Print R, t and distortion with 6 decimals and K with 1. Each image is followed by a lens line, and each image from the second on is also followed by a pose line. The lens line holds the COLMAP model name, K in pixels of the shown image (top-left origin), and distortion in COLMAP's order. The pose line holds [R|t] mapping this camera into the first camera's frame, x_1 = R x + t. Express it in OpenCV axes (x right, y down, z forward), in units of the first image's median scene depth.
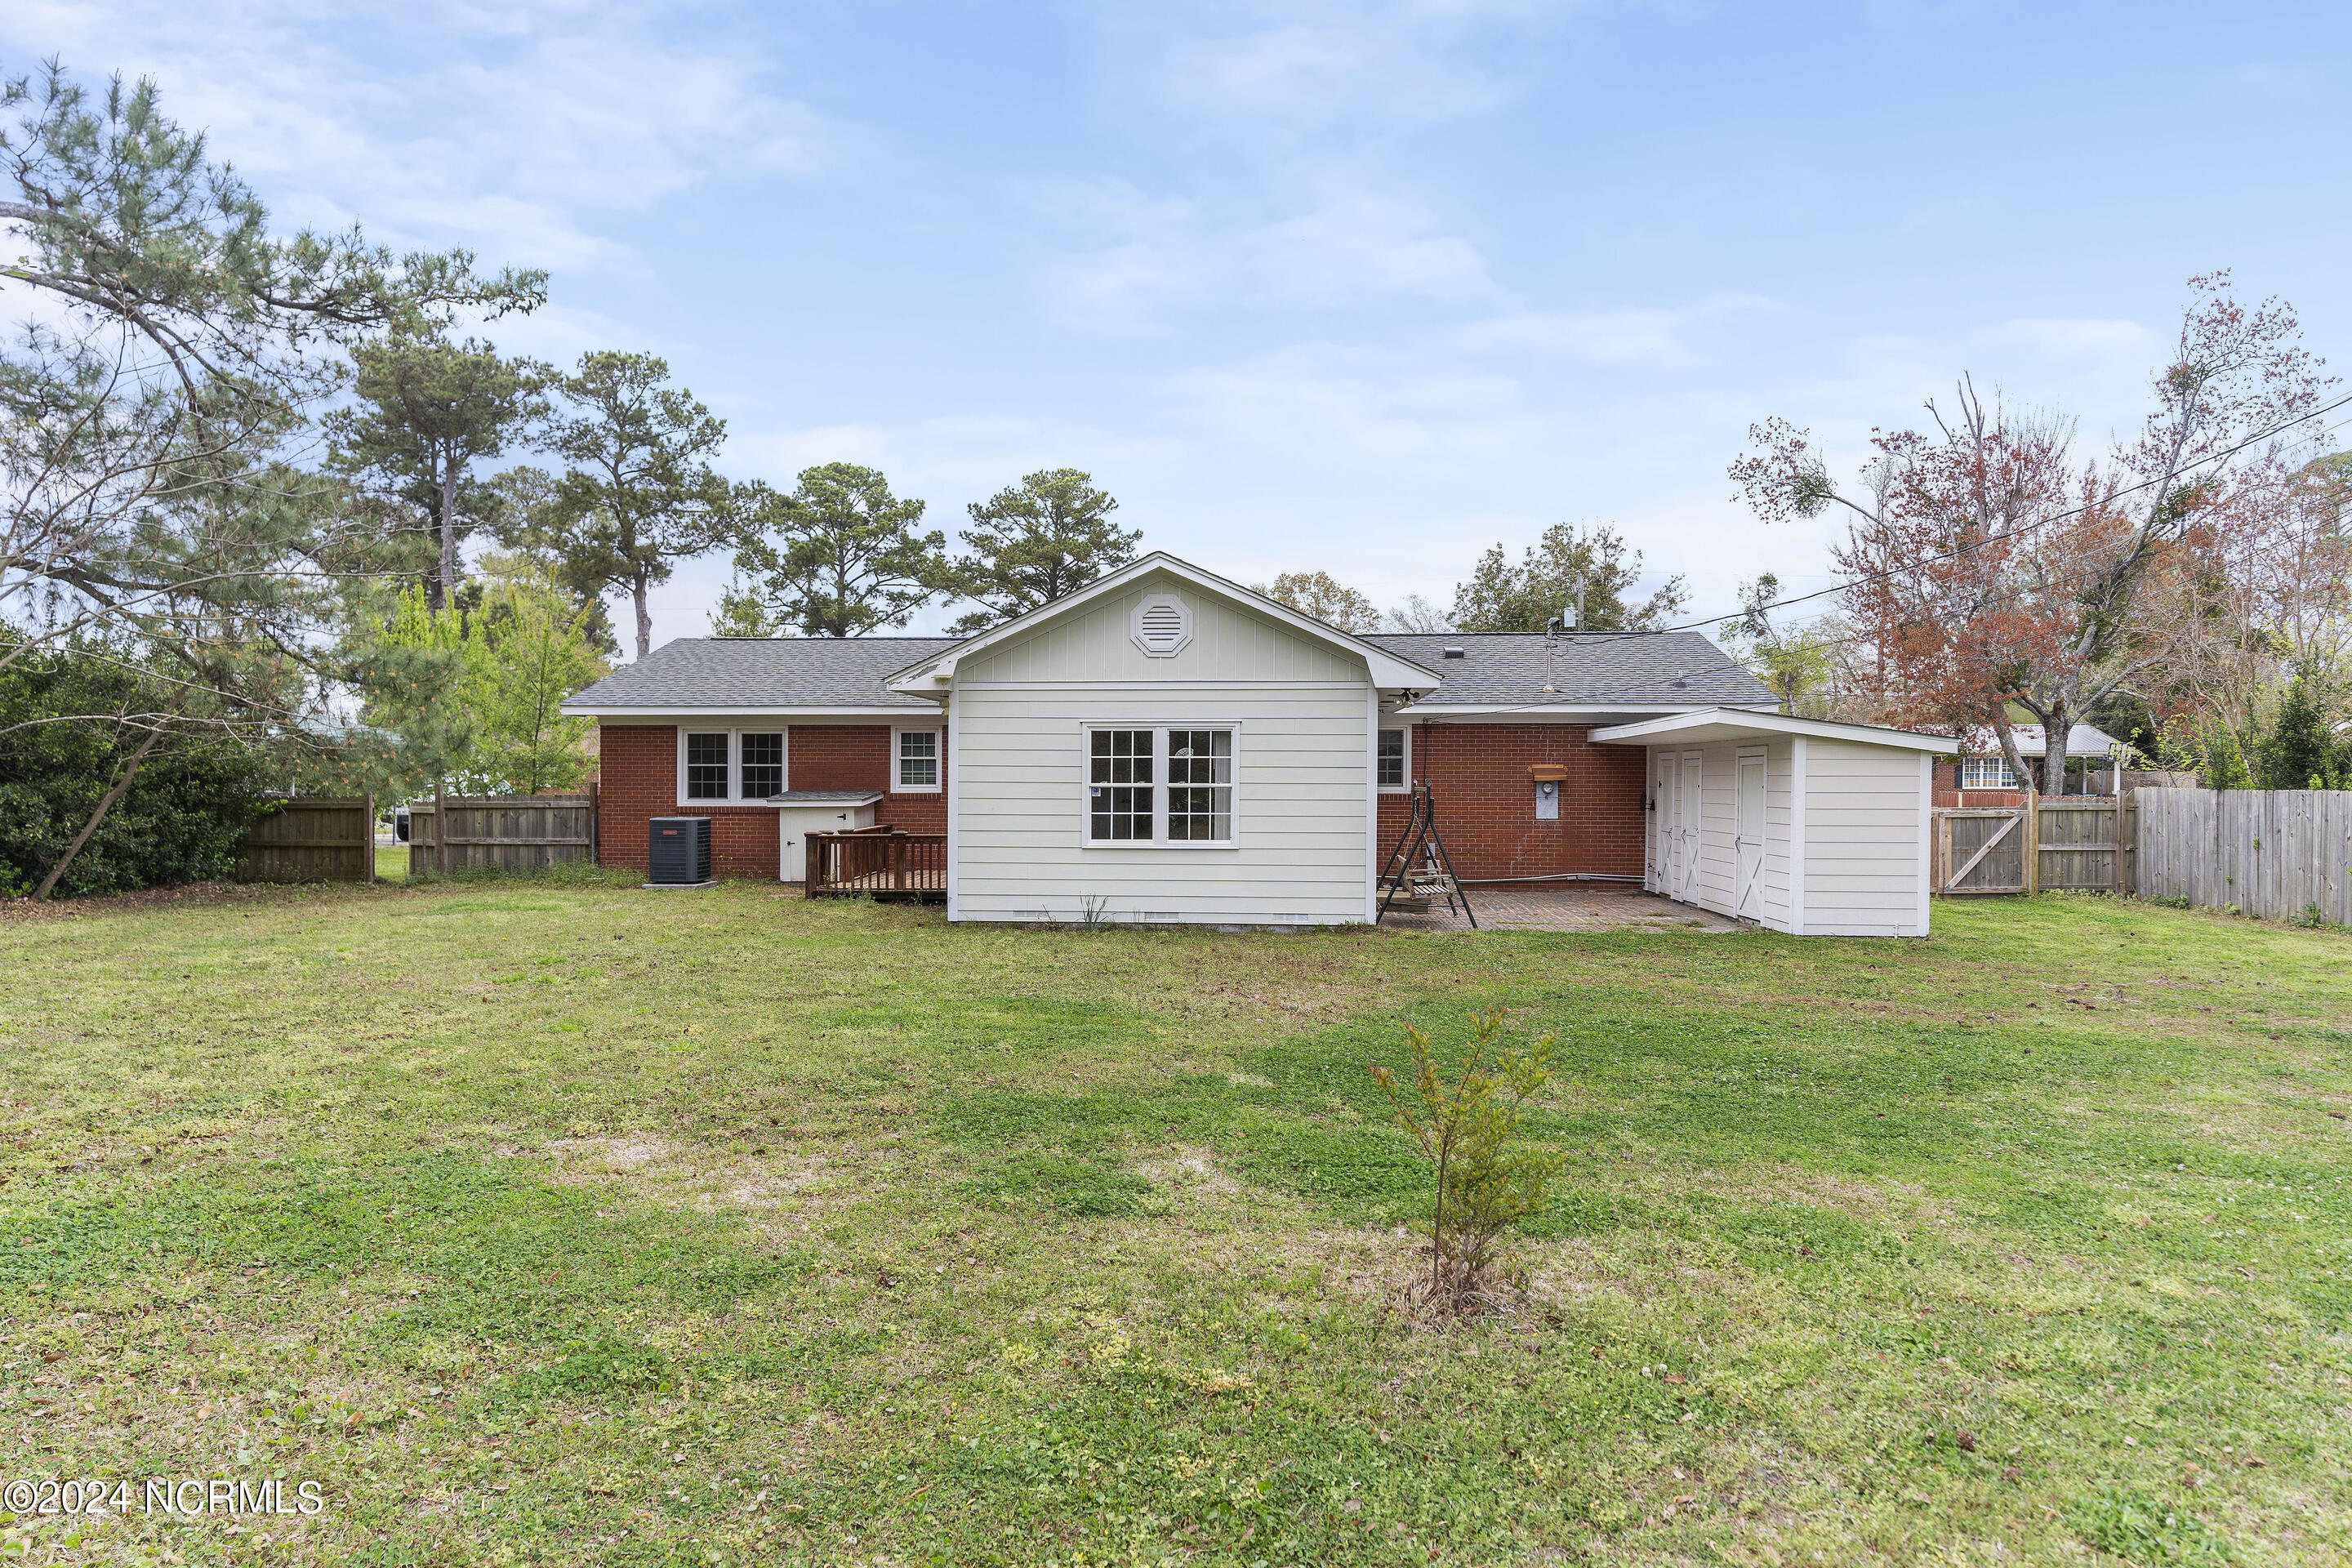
lens RADIAL K [[1441.6, 0, 1176.0], [0, 1441.6, 784.0], [0, 0, 1]] dist [-0.006120, -0.000432]
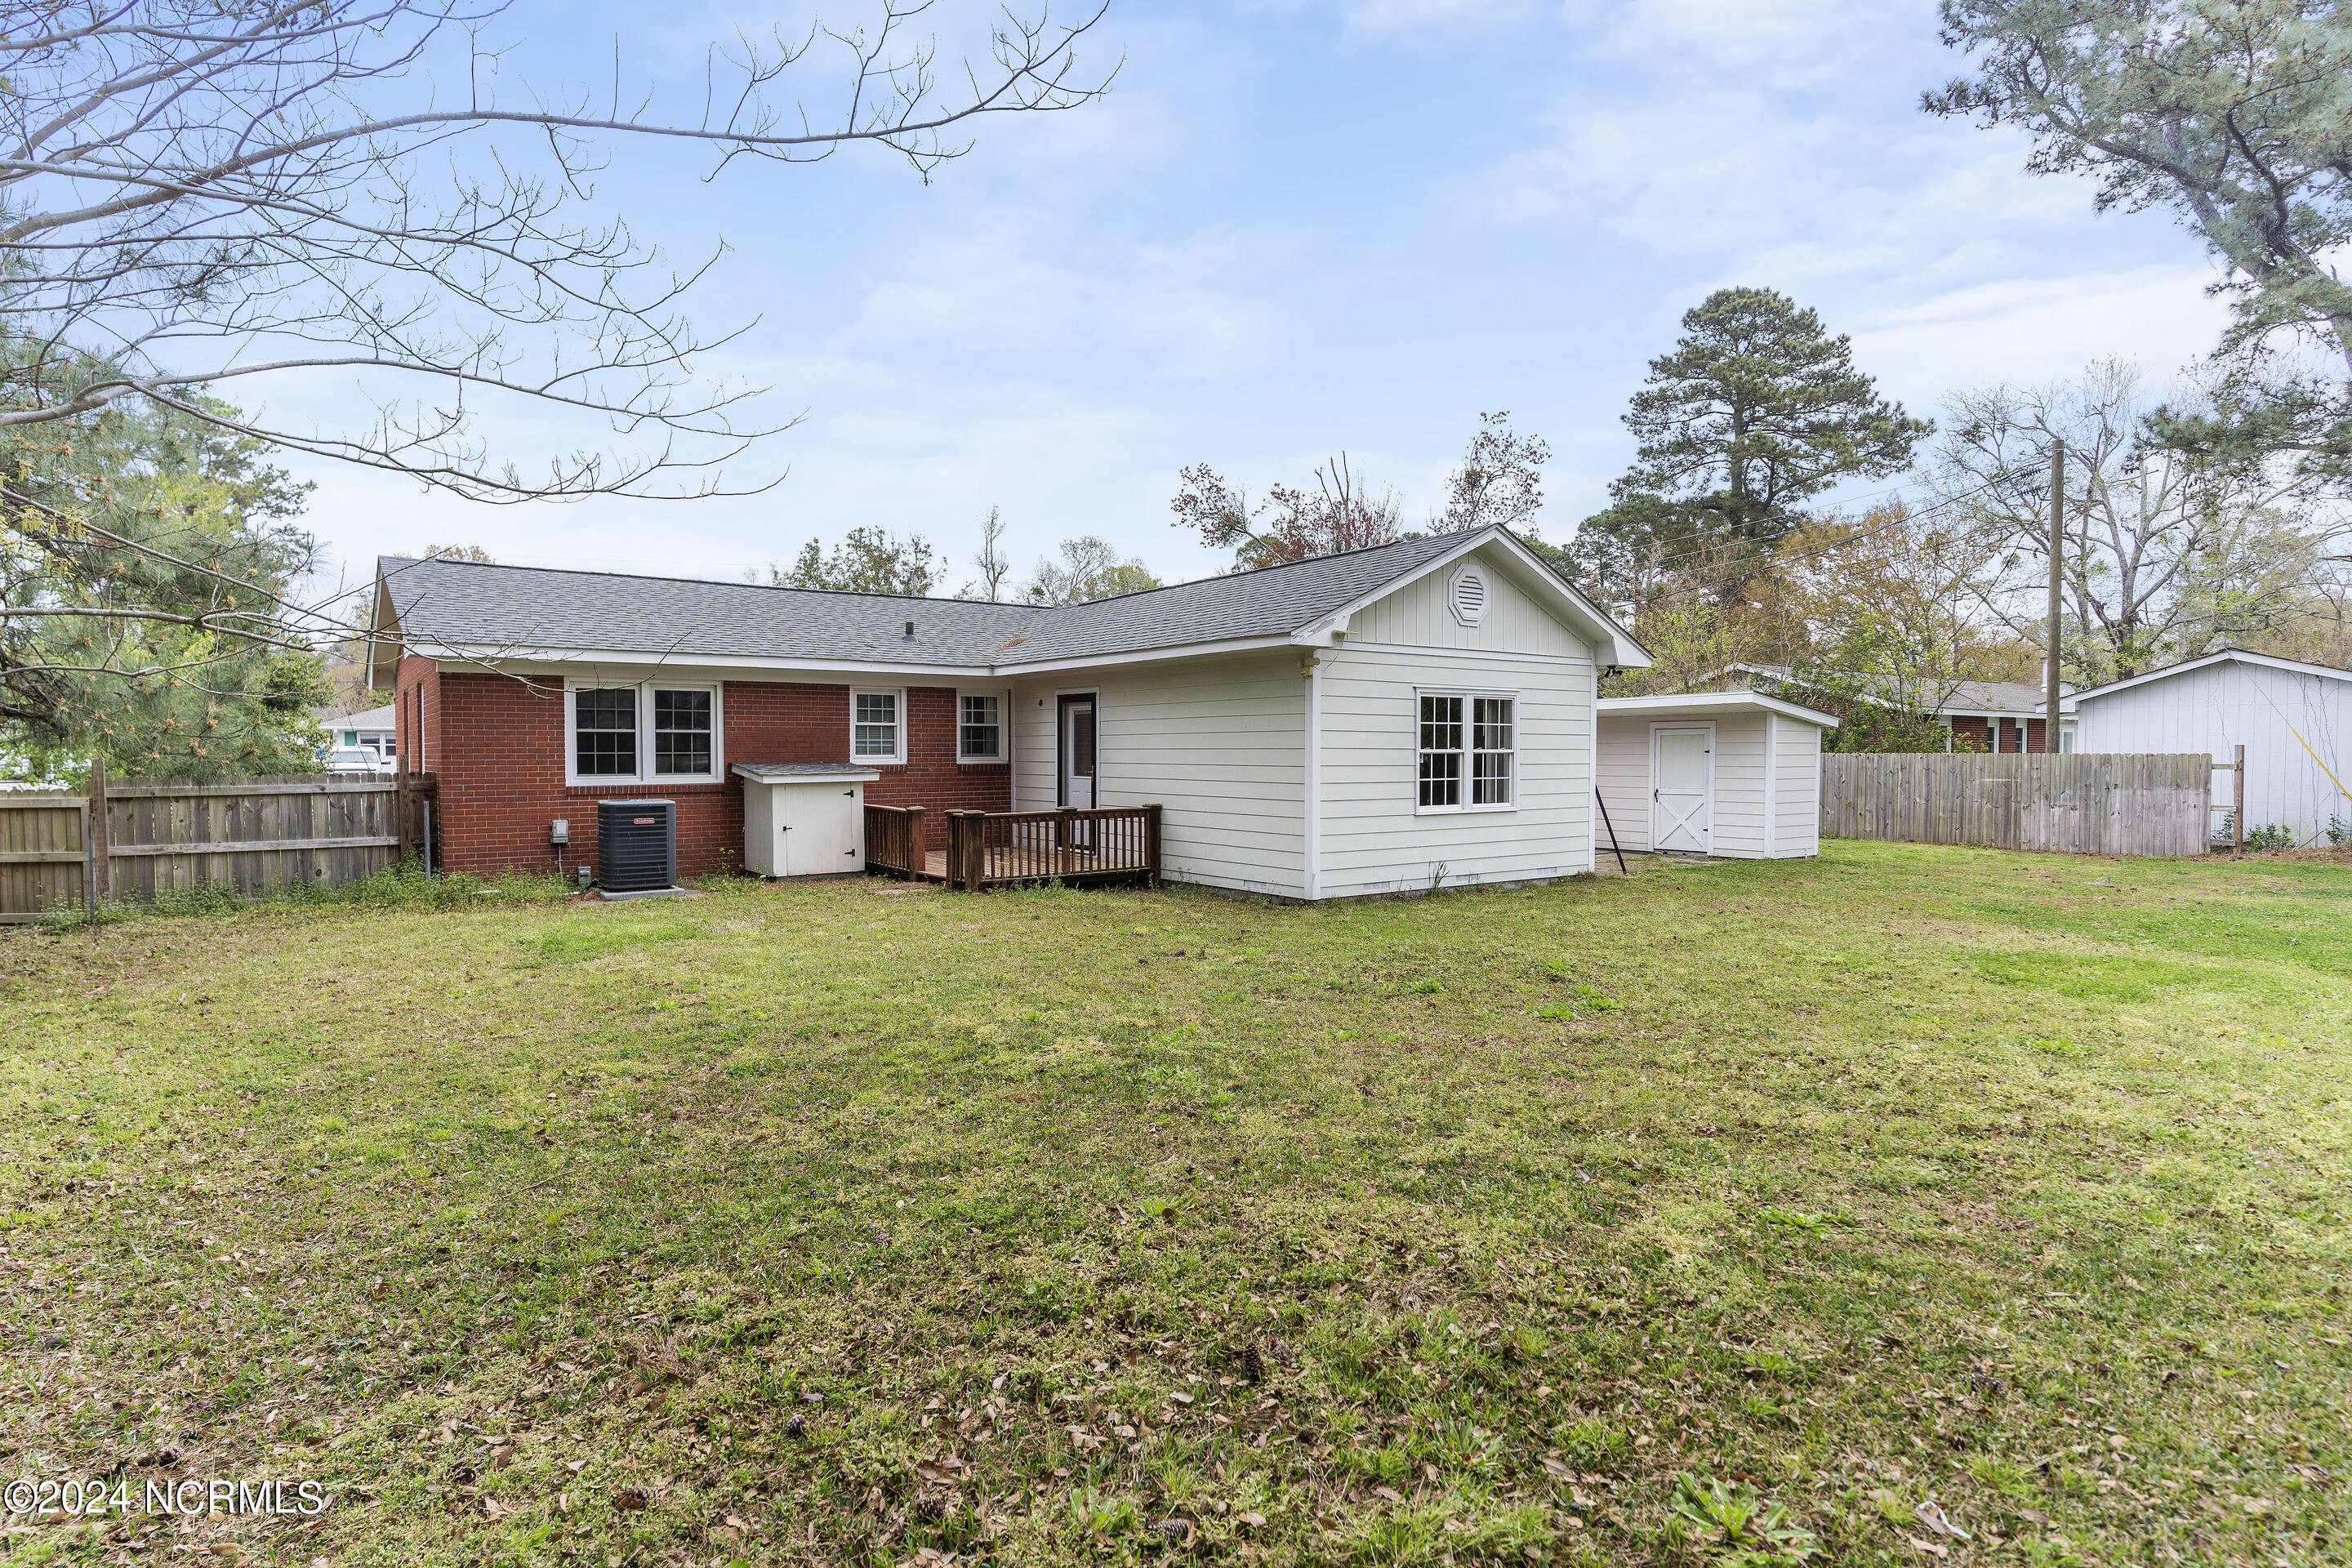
lens RADIAL K [[1218.5, 0, 1176.0], [0, 1218.5, 784.0], [0, 0, 1]] dist [-0.003562, -0.000172]
pose [[0.770728, -0.020047, 0.636849, -0.502499], [0.006781, 0.999706, 0.023263, 0.001755], [-0.637128, -0.013611, 0.770637, 0.321830]]
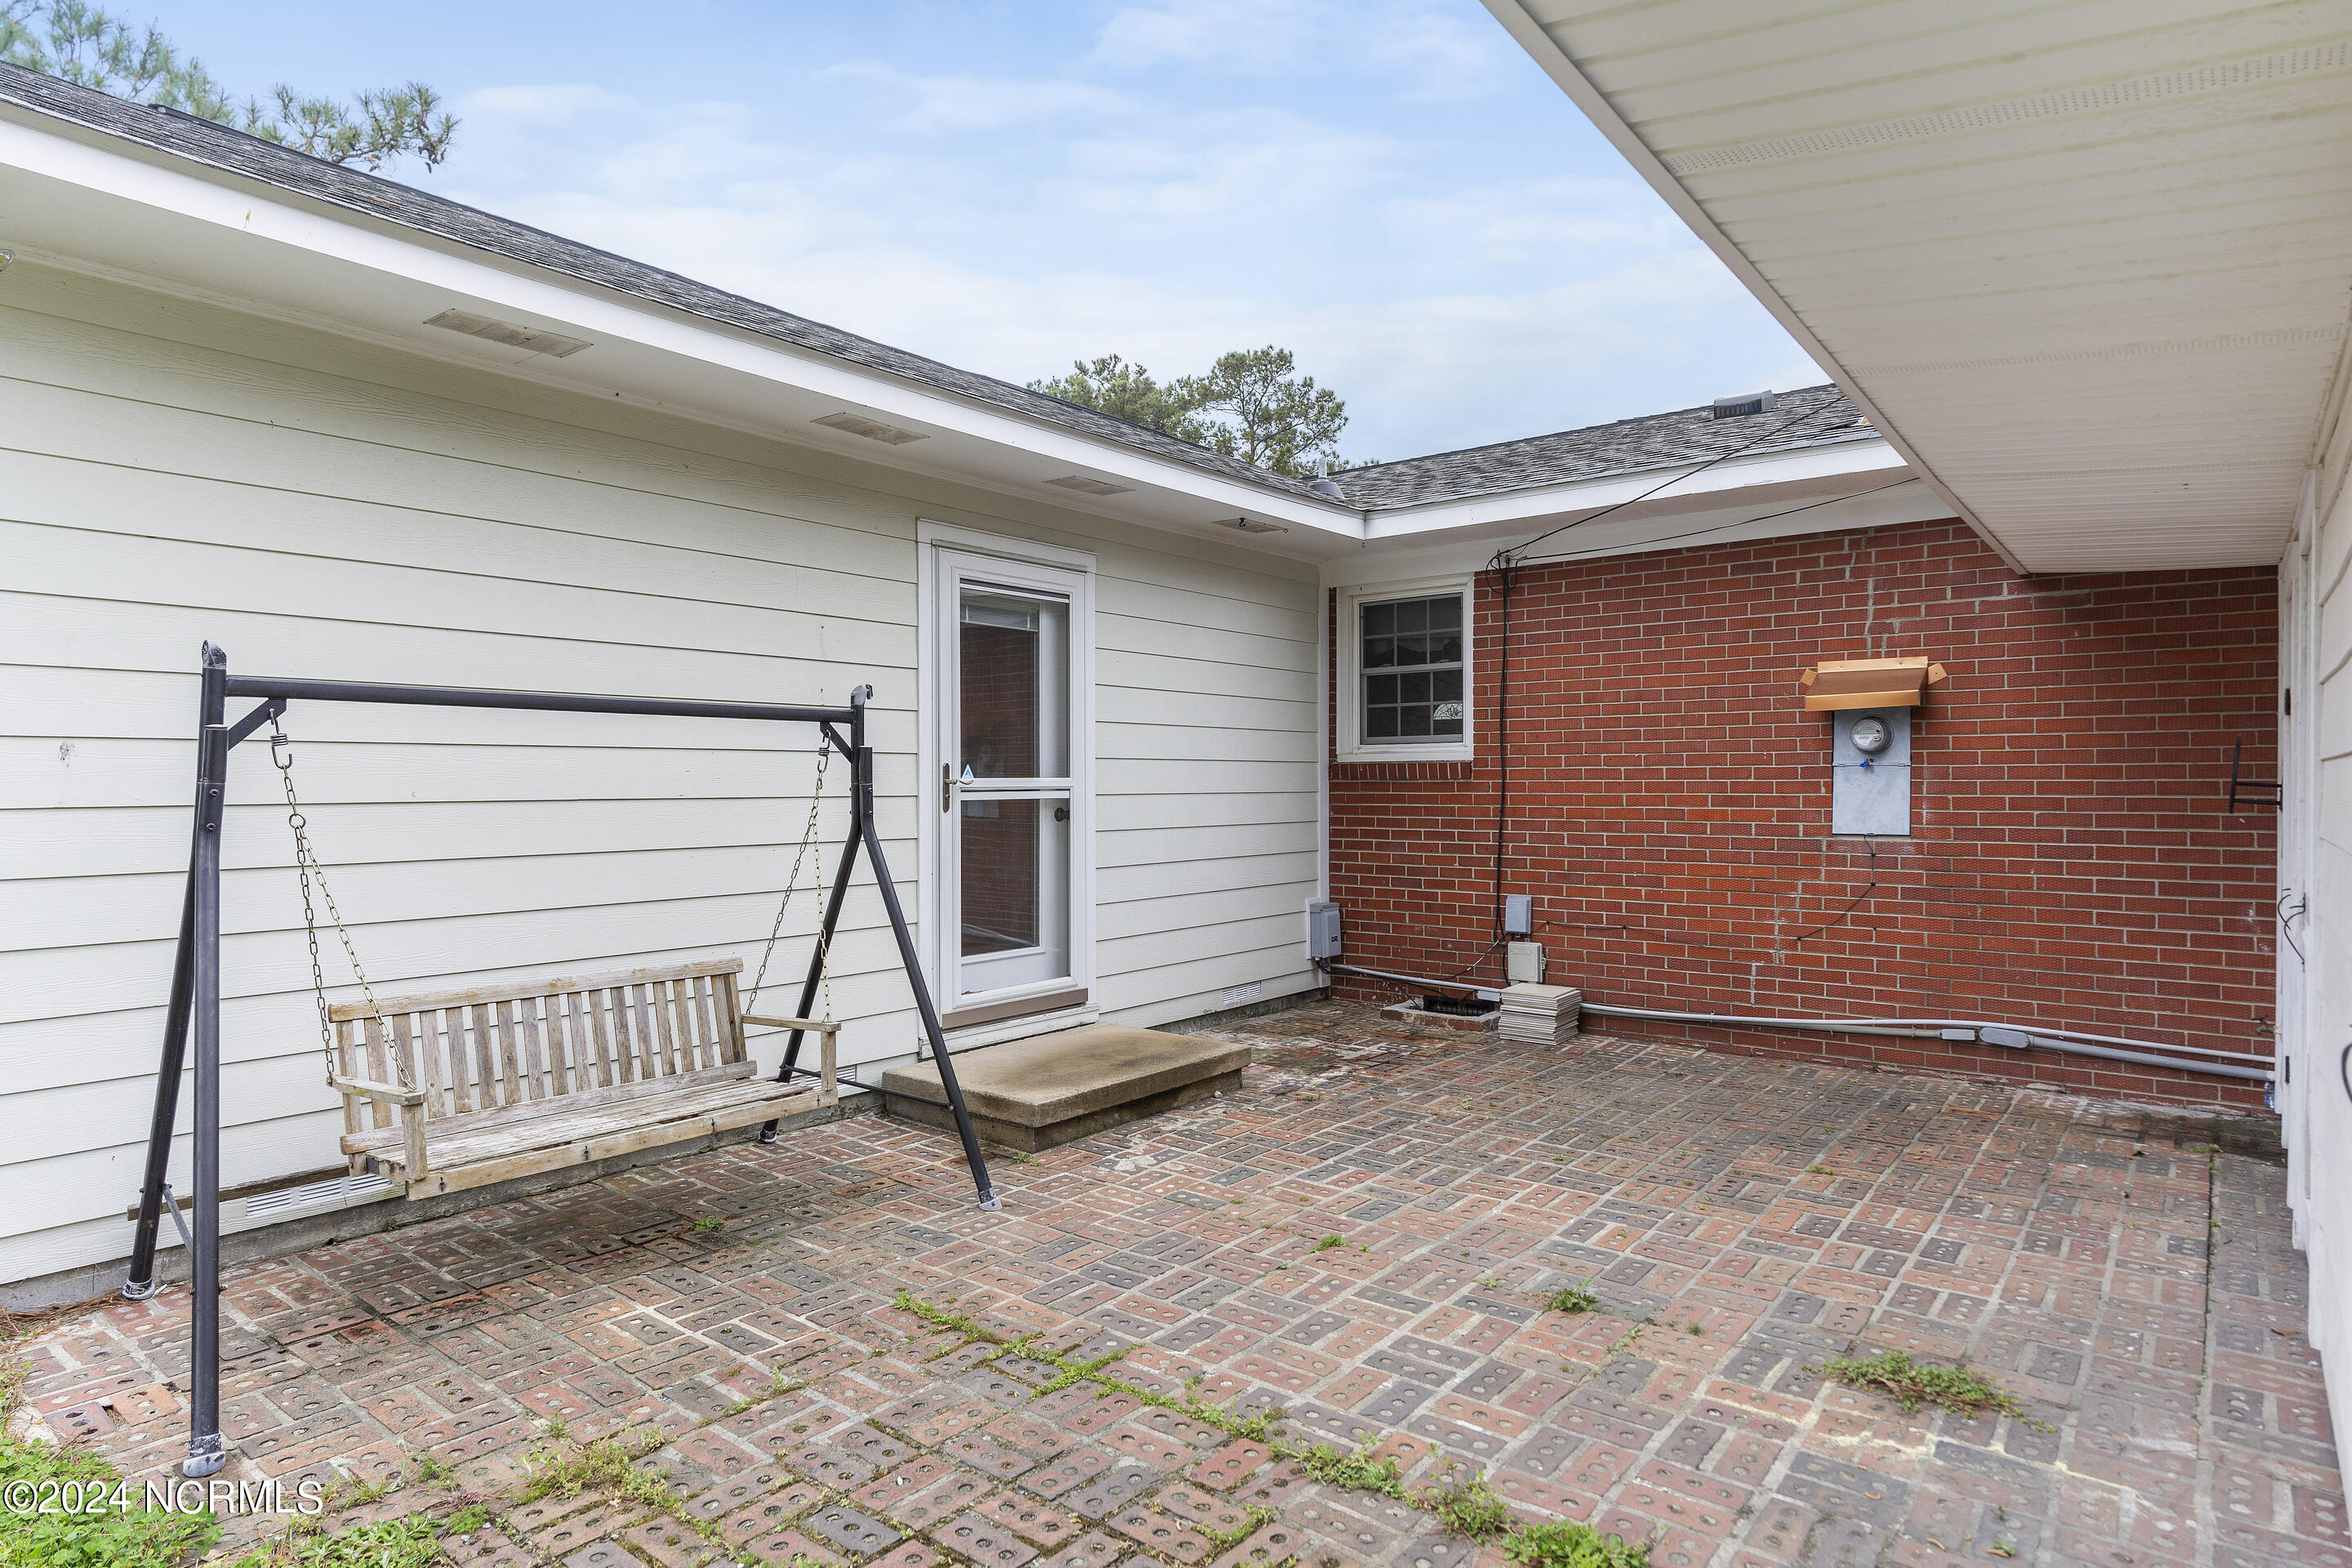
lens RADIAL K [[1337.3, 0, 1176.0], [0, 1337.3, 784.0], [0, 0, 1]] dist [0.003774, 0.000329]
pose [[0.824704, -0.006230, -0.565530, 0.281079], [0.002771, 0.999972, -0.006974, 0.014259], [0.565558, 0.004184, 0.824698, 0.642323]]
